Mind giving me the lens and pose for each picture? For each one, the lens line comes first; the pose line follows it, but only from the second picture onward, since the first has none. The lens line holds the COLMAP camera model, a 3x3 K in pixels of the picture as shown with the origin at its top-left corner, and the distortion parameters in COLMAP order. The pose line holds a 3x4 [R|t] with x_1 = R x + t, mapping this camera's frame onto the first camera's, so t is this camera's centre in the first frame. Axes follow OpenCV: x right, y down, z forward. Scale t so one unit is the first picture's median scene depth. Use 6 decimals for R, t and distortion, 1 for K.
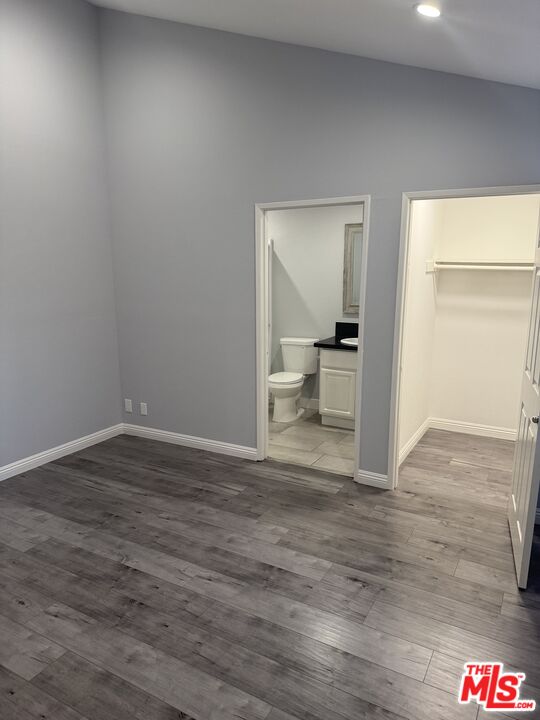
lens RADIAL K [[504.5, 0, 267.9], [0, 504.5, 362.5], [0, 0, 1]] dist [0.000694, -0.001143]
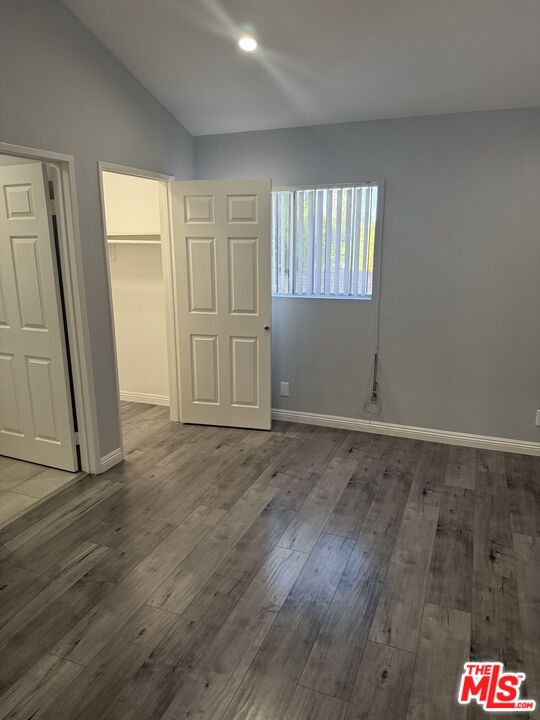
lens RADIAL K [[504.5, 0, 268.6], [0, 504.5, 358.9], [0, 0, 1]] dist [0.000694, -0.001143]
pose [[-0.106682, -0.241529, 0.964512, -0.941774], [0.215467, 0.941381, 0.259569, -0.180093], [-0.970666, 0.235512, -0.048387, 0.945517]]
